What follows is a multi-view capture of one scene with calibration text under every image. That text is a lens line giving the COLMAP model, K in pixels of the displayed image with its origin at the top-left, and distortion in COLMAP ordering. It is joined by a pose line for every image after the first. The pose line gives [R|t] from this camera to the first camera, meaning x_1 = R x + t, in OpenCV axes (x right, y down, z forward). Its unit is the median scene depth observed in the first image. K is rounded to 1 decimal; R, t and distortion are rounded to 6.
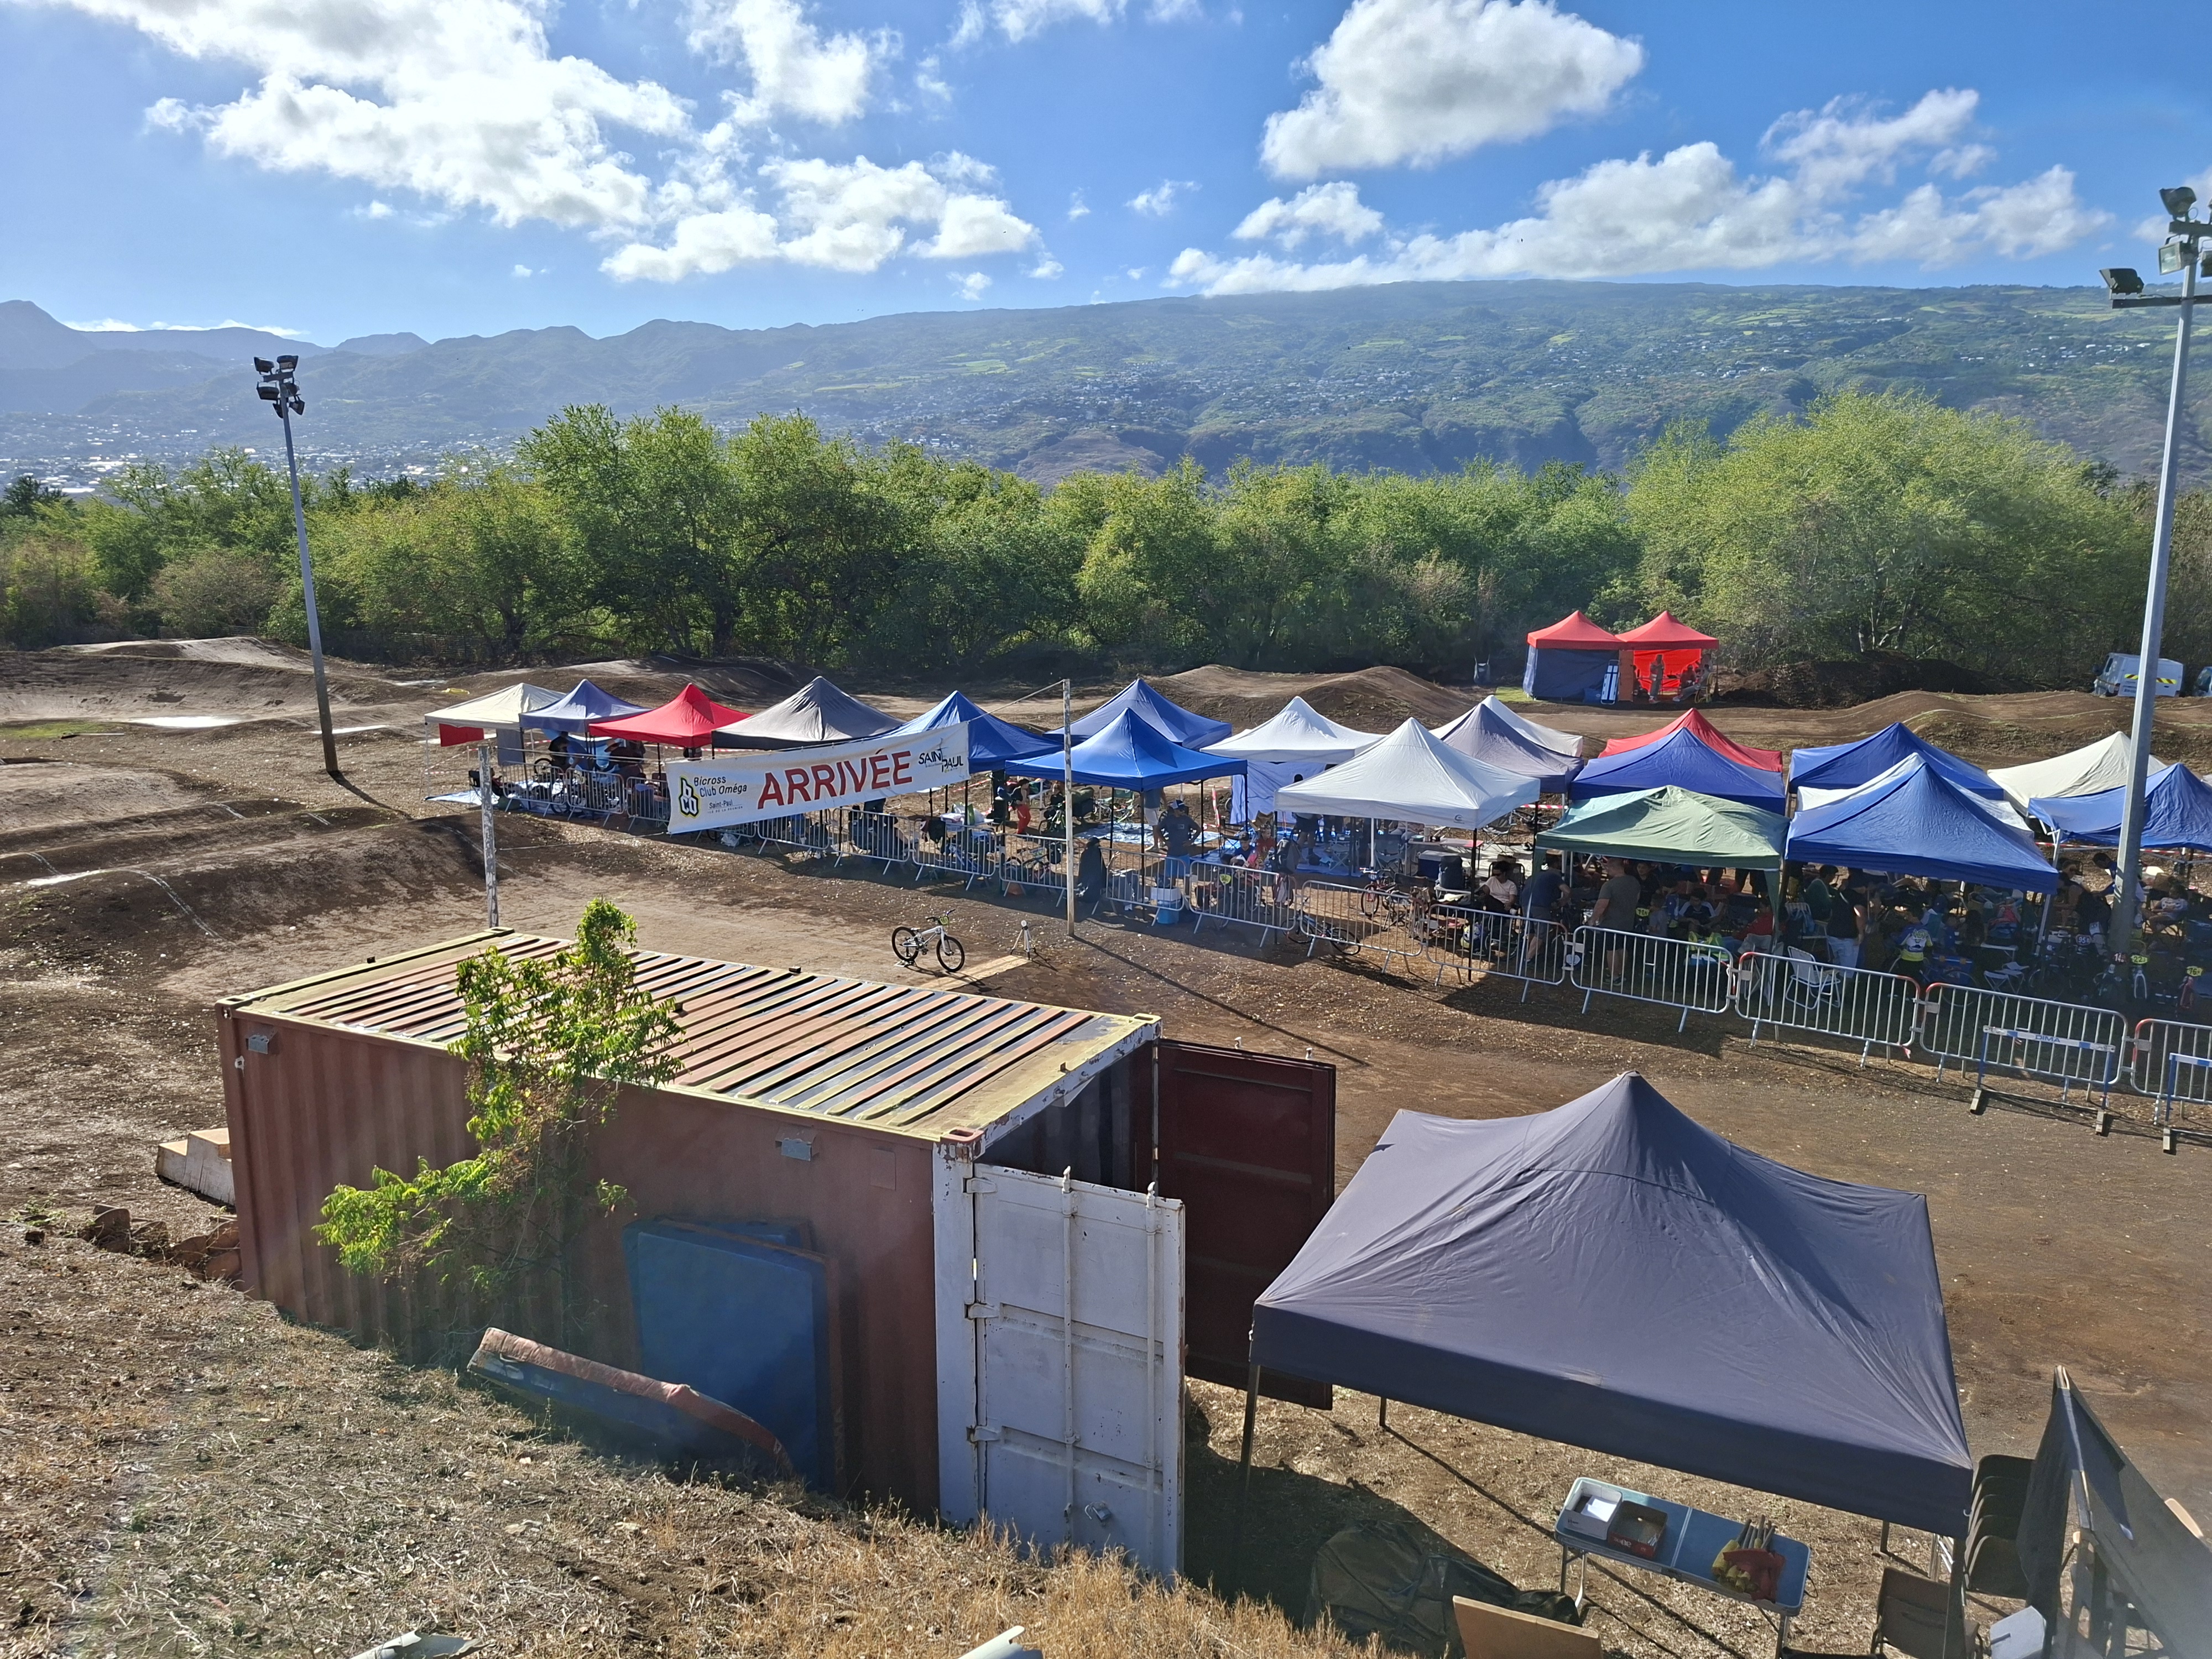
lens RADIAL K [[1555.6, 0, 1112.7], [0, 1555.6, 840.4], [0, 0, 1]] dist [0.089545, -0.104487]
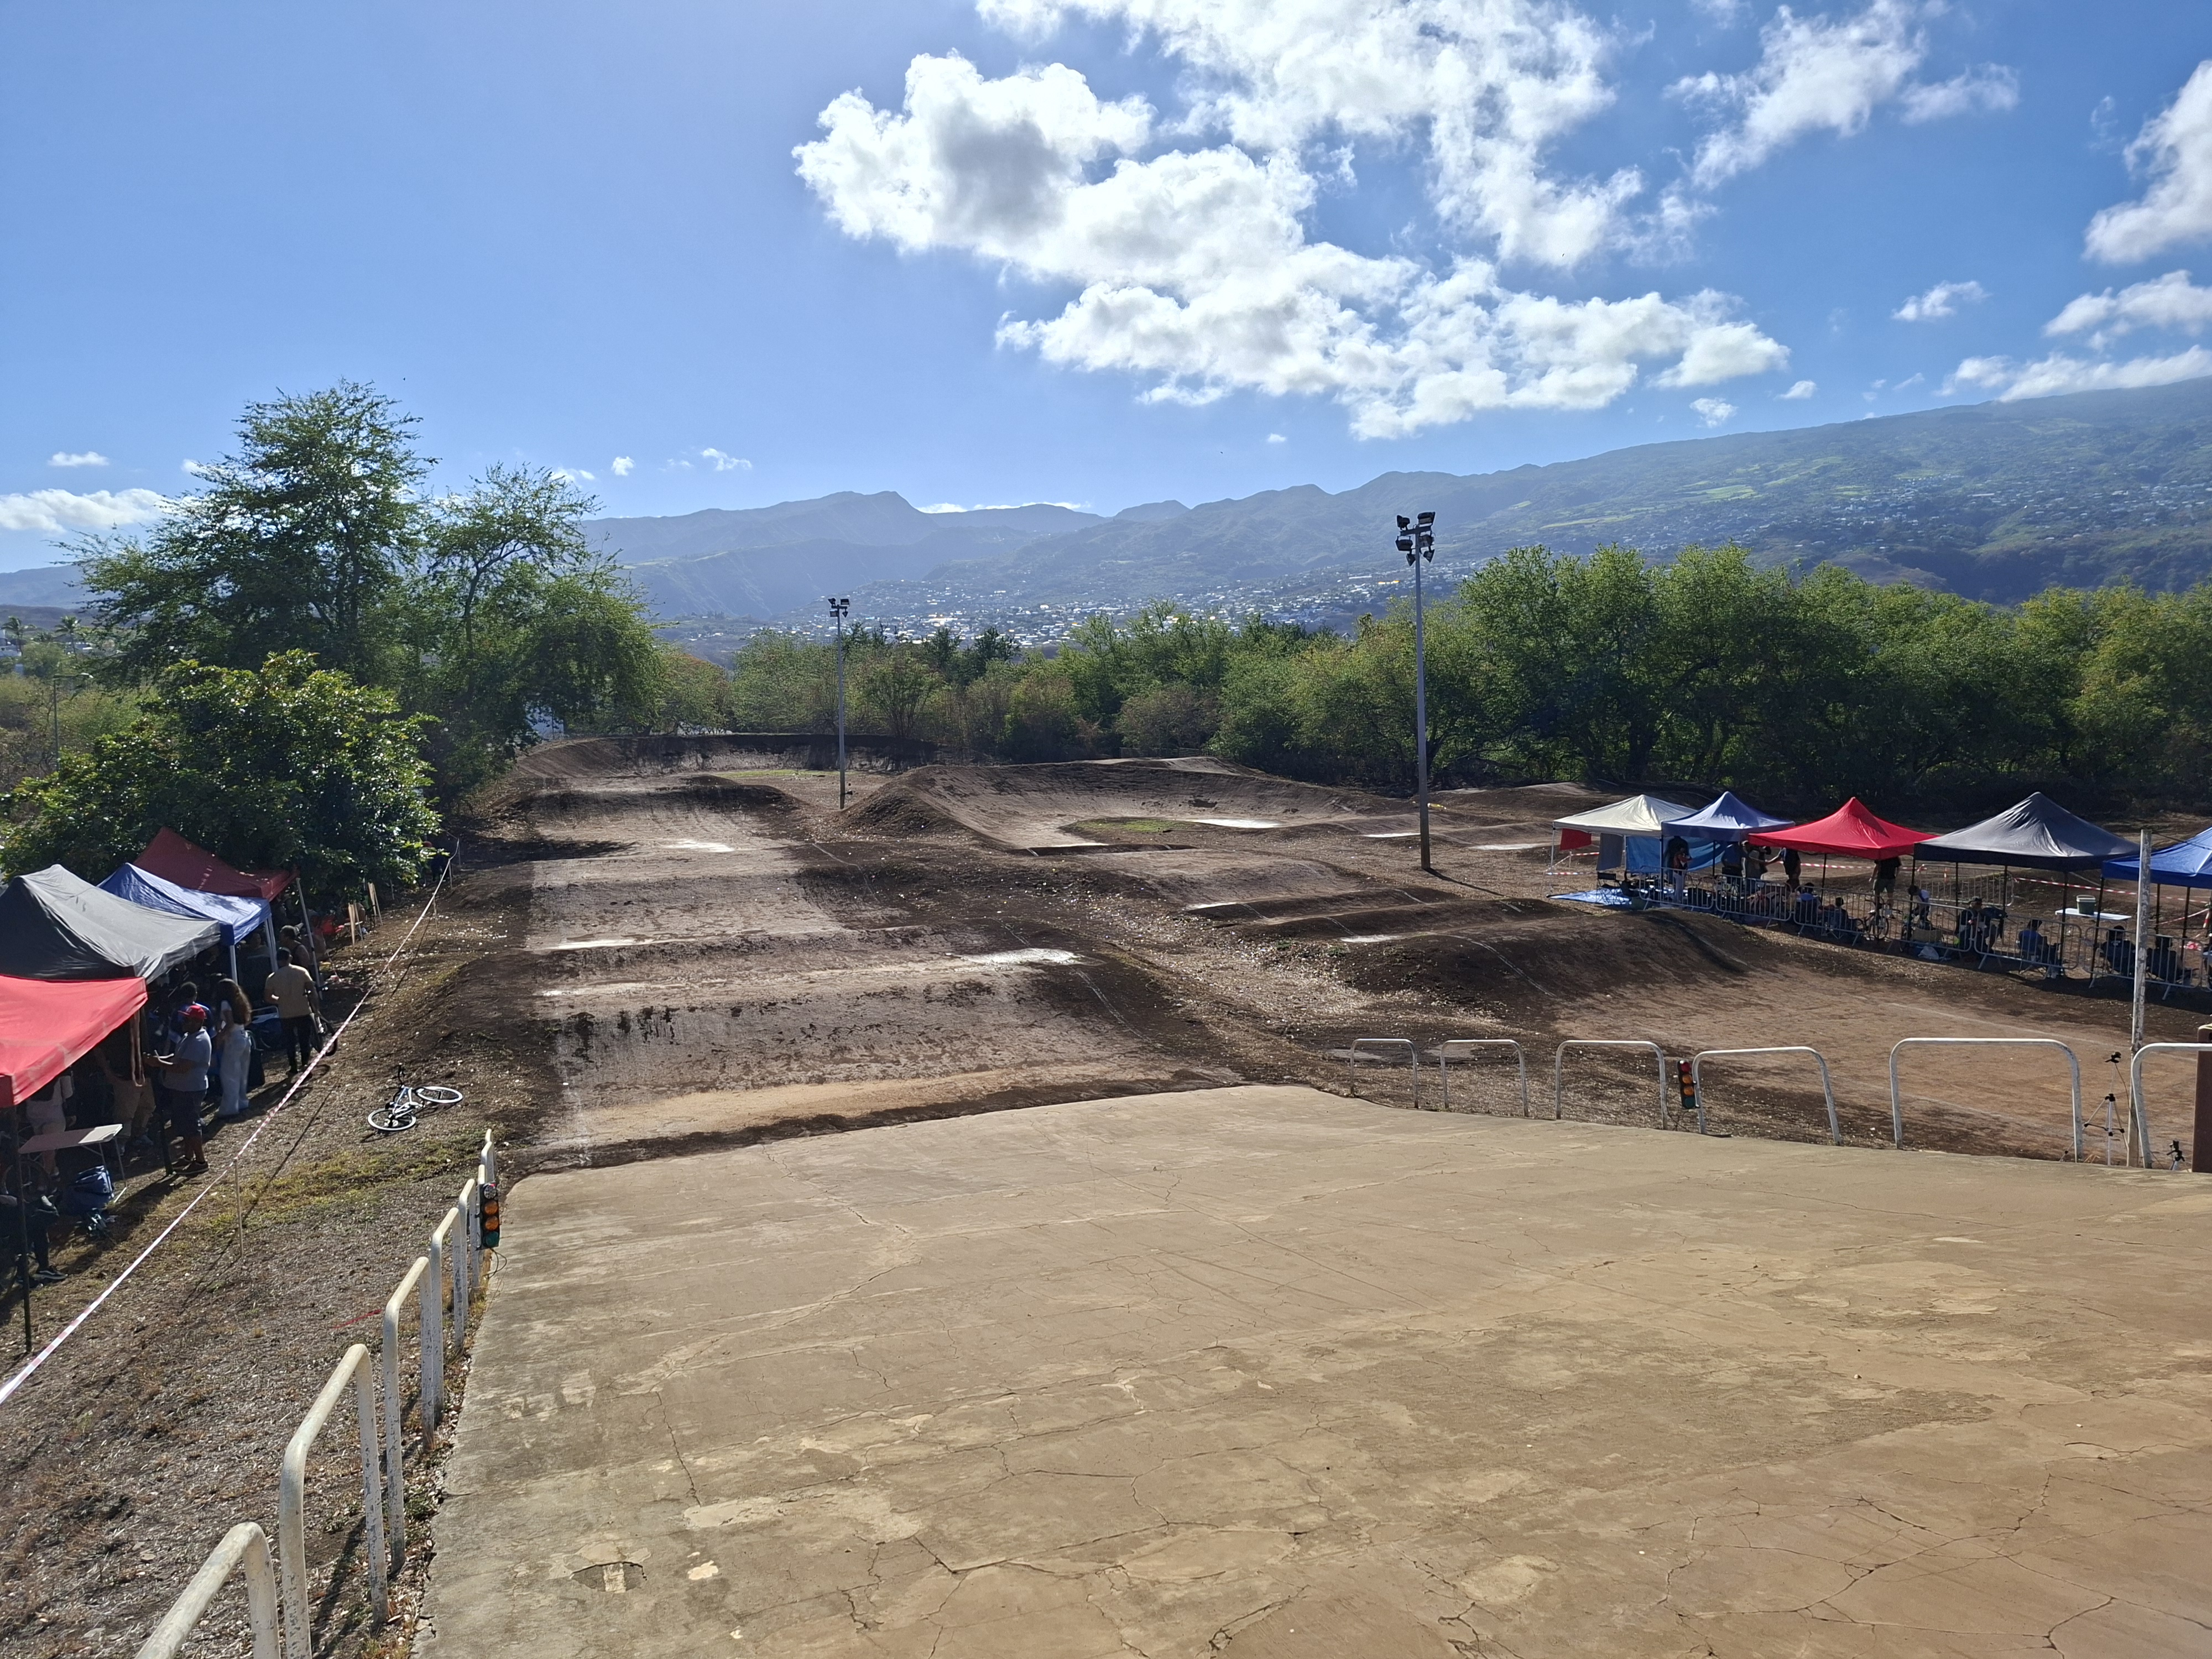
lens RADIAL K [[1555.6, 0, 1068.6], [0, 1555.6, 809.7], [0, 0, 1]] dist [0.089545, -0.104487]
pose [[0.895406, 0.034411, -0.443918, -0.092329], [-0.080635, 0.993056, -0.085665, 0.012526], [0.437888, 0.112500, 0.891963, -0.047388]]
